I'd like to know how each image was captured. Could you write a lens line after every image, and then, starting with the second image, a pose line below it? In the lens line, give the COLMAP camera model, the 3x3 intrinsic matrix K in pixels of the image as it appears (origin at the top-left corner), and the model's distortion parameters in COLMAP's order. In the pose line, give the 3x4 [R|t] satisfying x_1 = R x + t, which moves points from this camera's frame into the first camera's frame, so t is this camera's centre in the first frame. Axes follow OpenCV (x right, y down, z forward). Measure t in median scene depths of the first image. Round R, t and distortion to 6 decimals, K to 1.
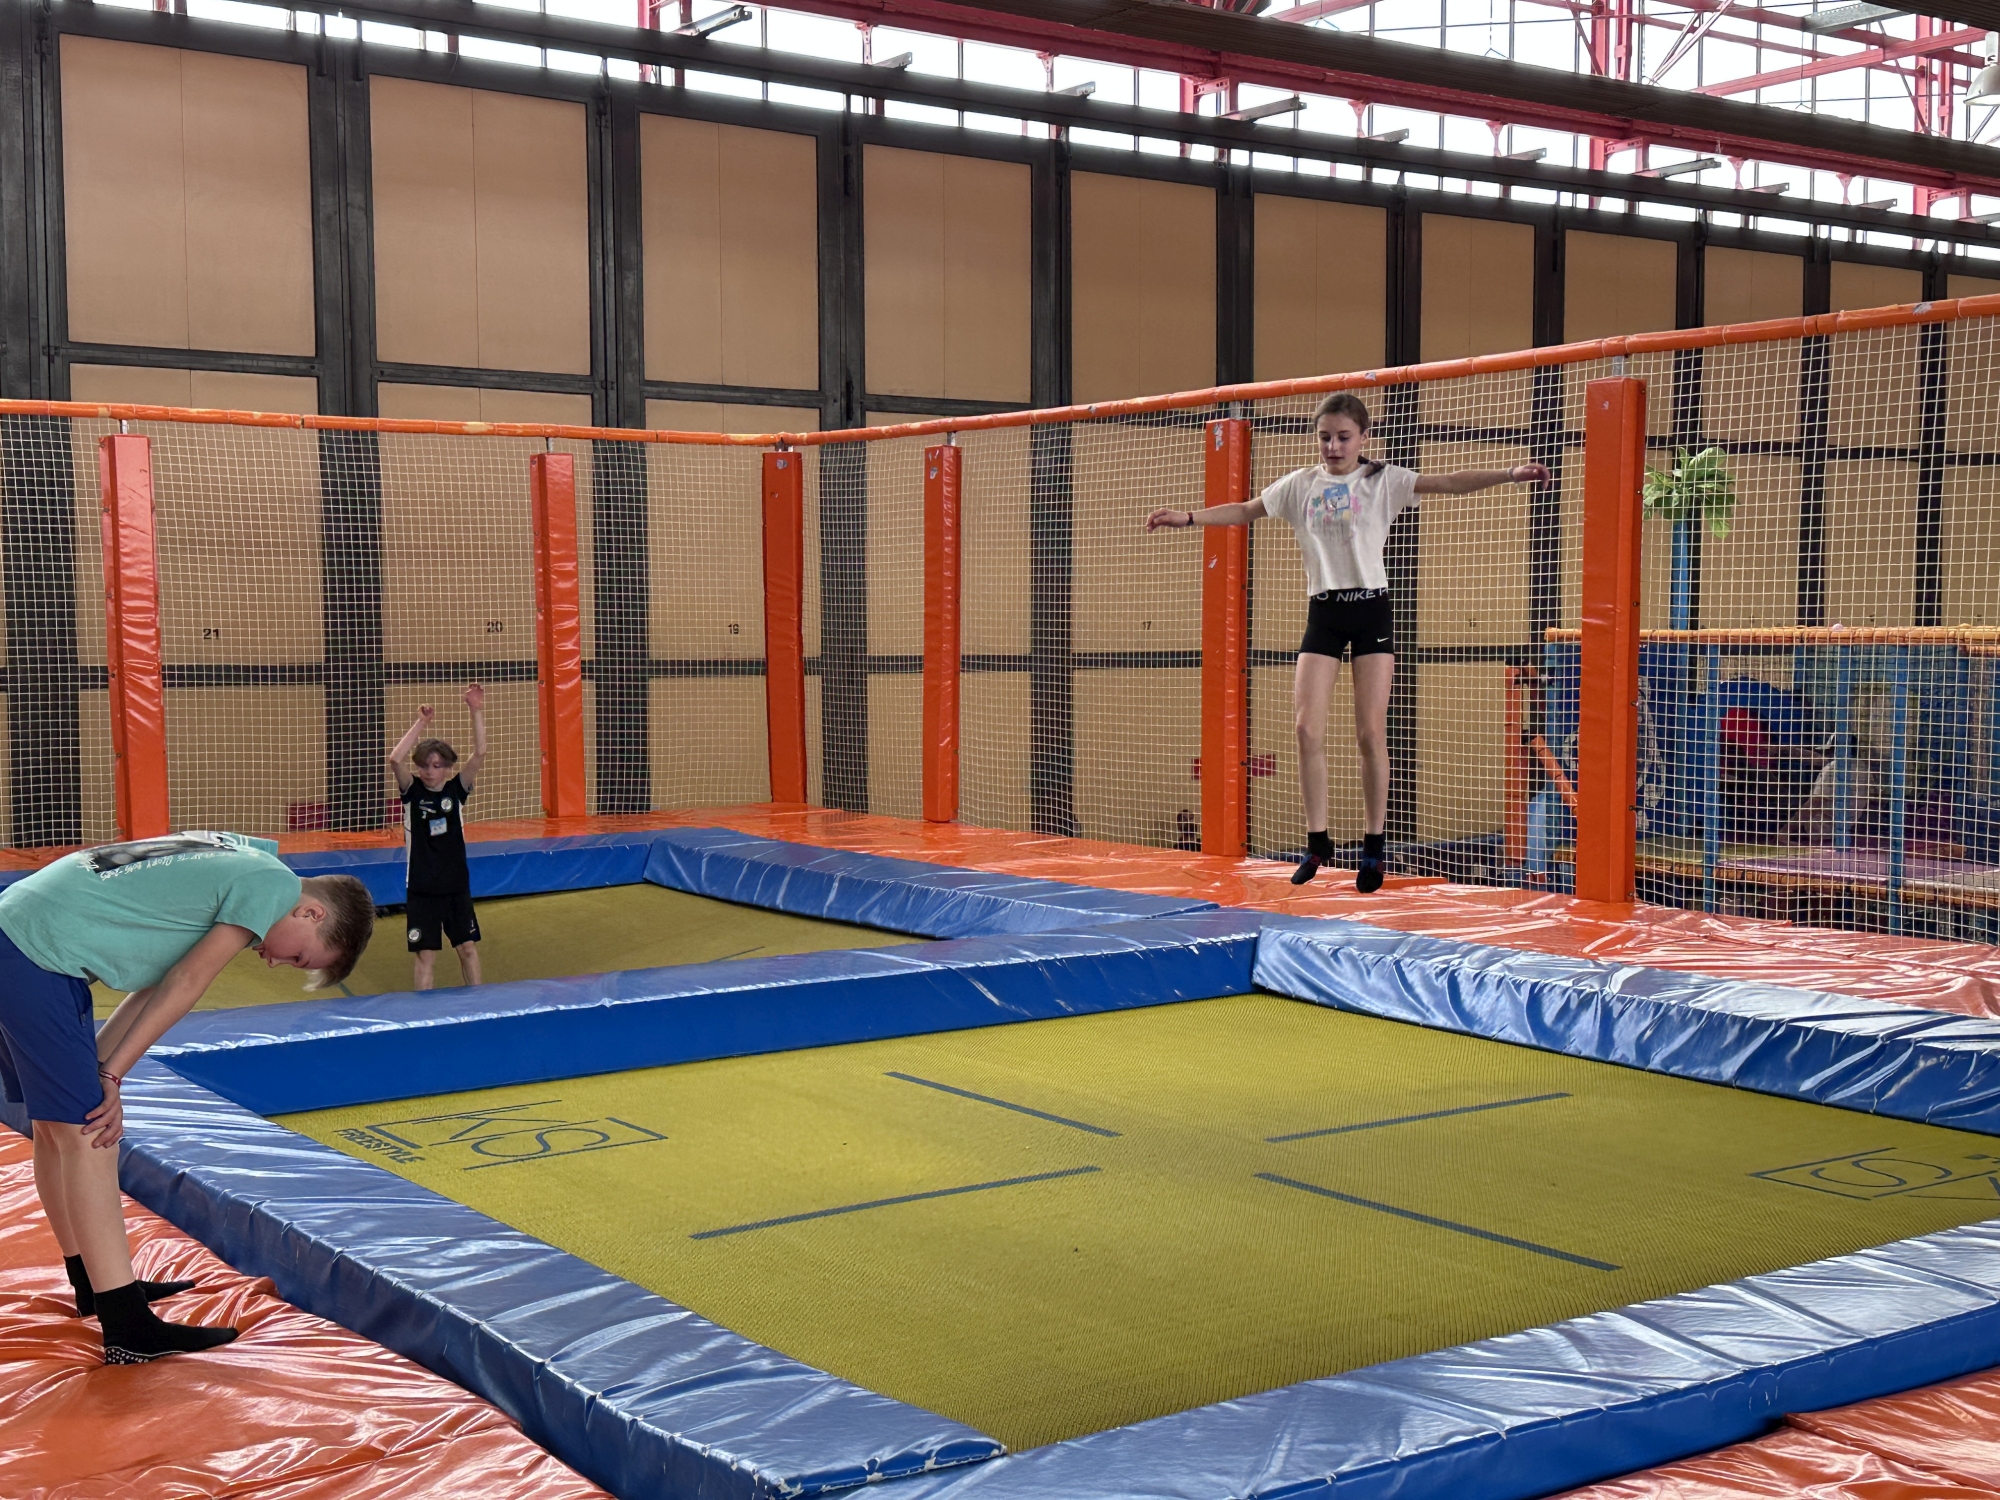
lens RADIAL K [[2507.7, 0, 1034.3], [0, 2507.7, 726.6], [0, 0, 1]] dist [0.127274, 0.000000]
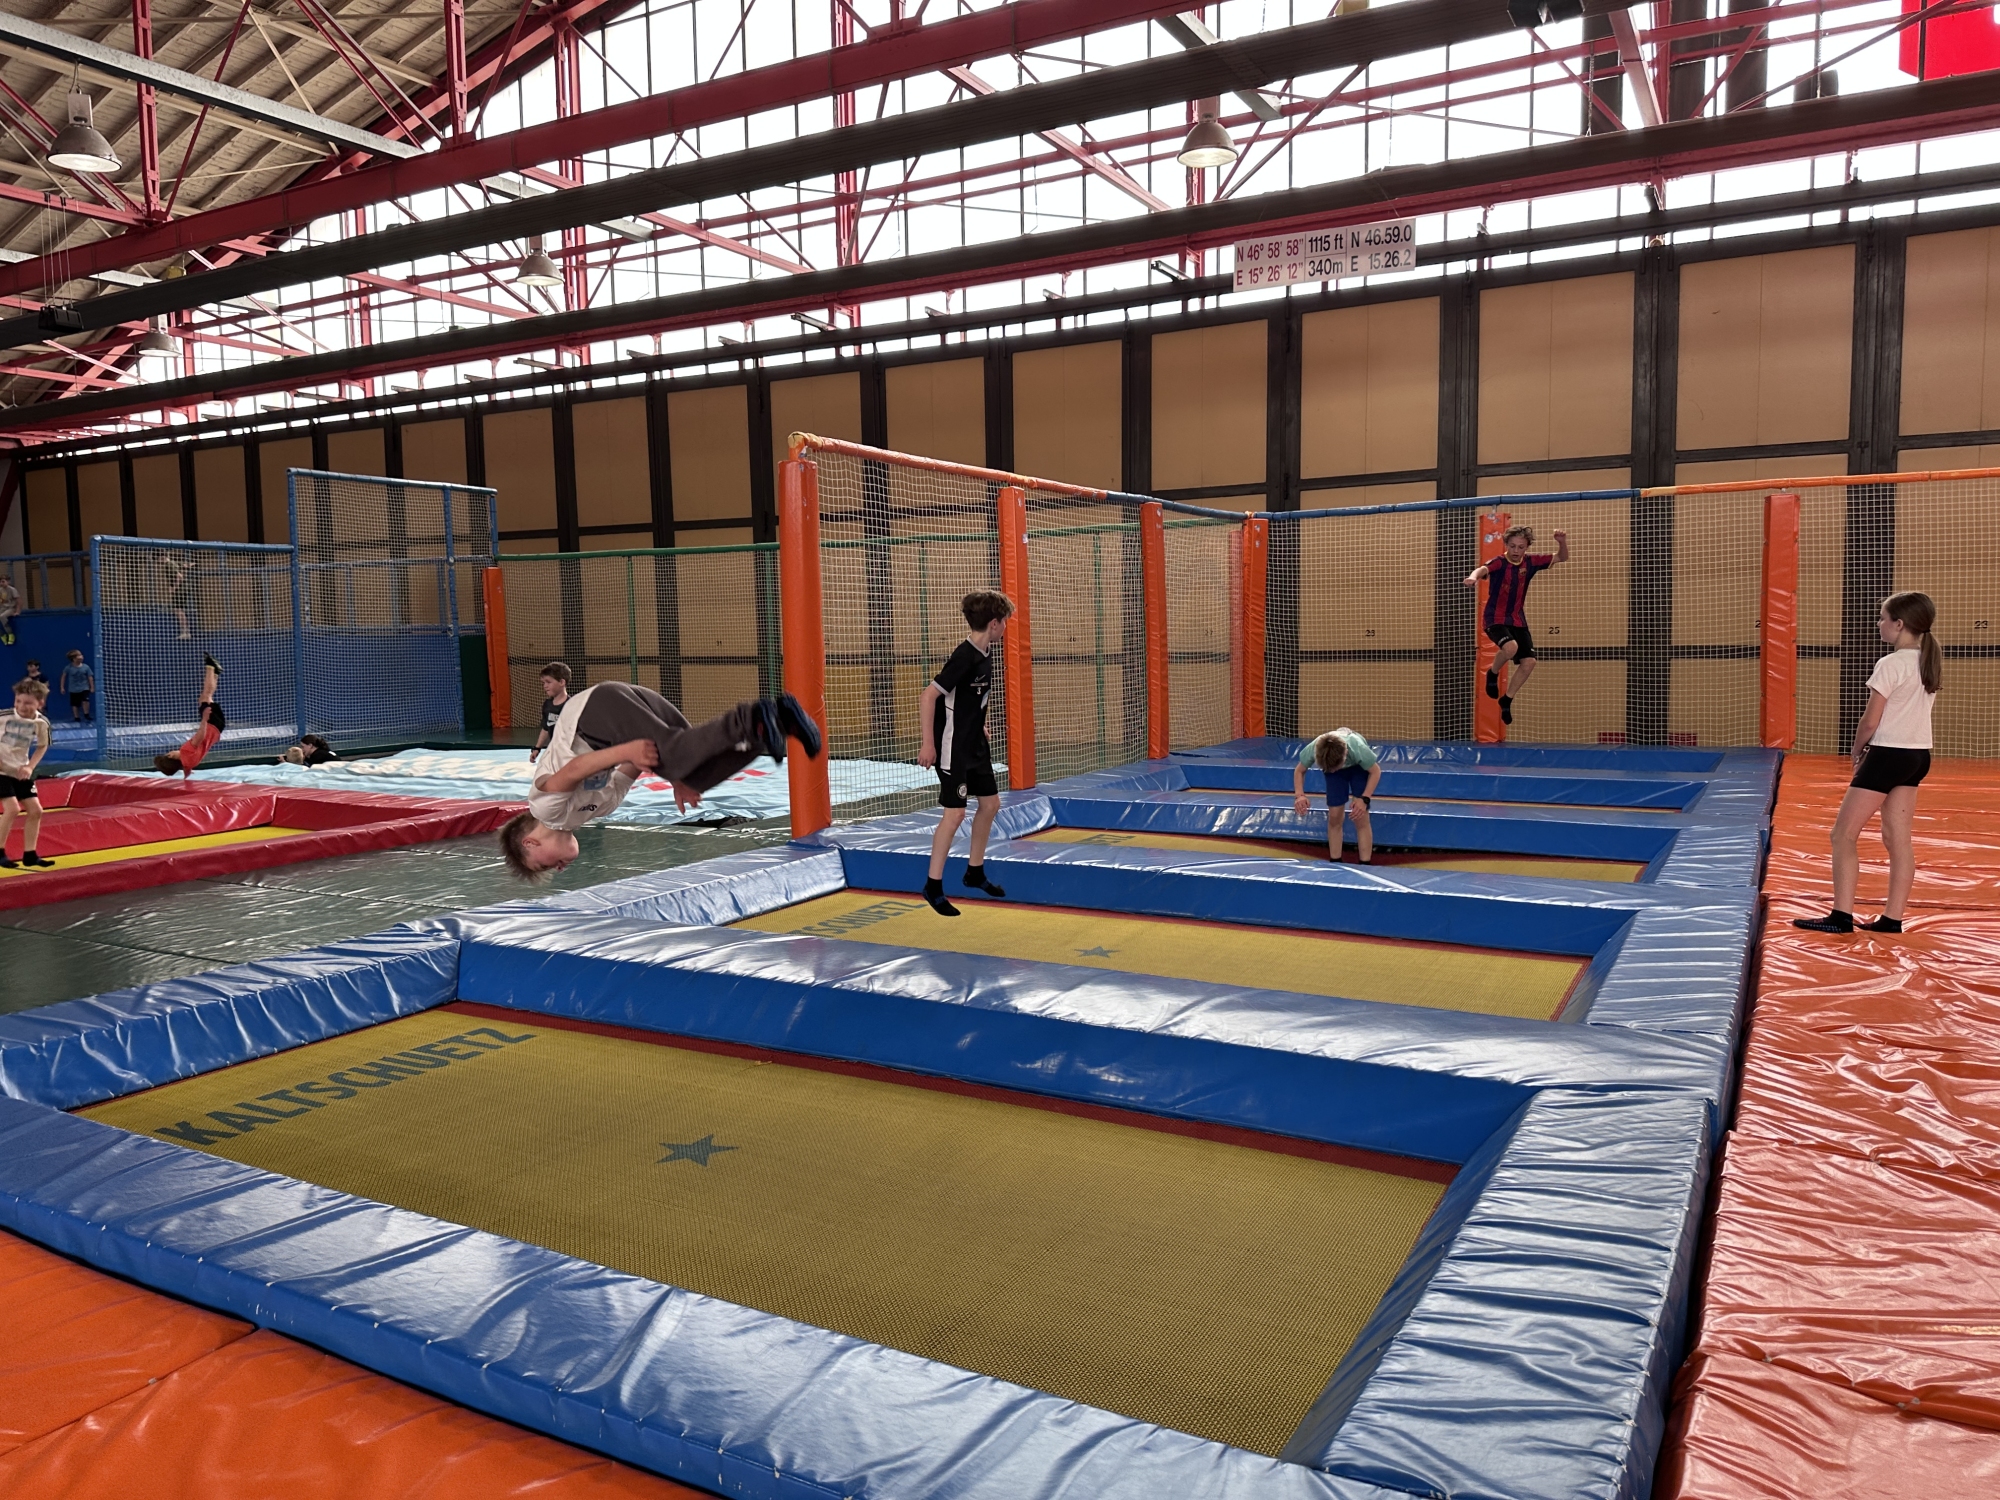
lens RADIAL K [[1398.3, 0, 994.5], [0, 1398.3, 767.7], [0, 0, 1]] dist [0.048216, -0.061358]
pose [[0.428684, 0.084063, -0.899535, 0.589148], [-0.023182, 0.996357, 0.082064, -0.021281], [0.903157, -0.014326, 0.429071, 0.426281]]
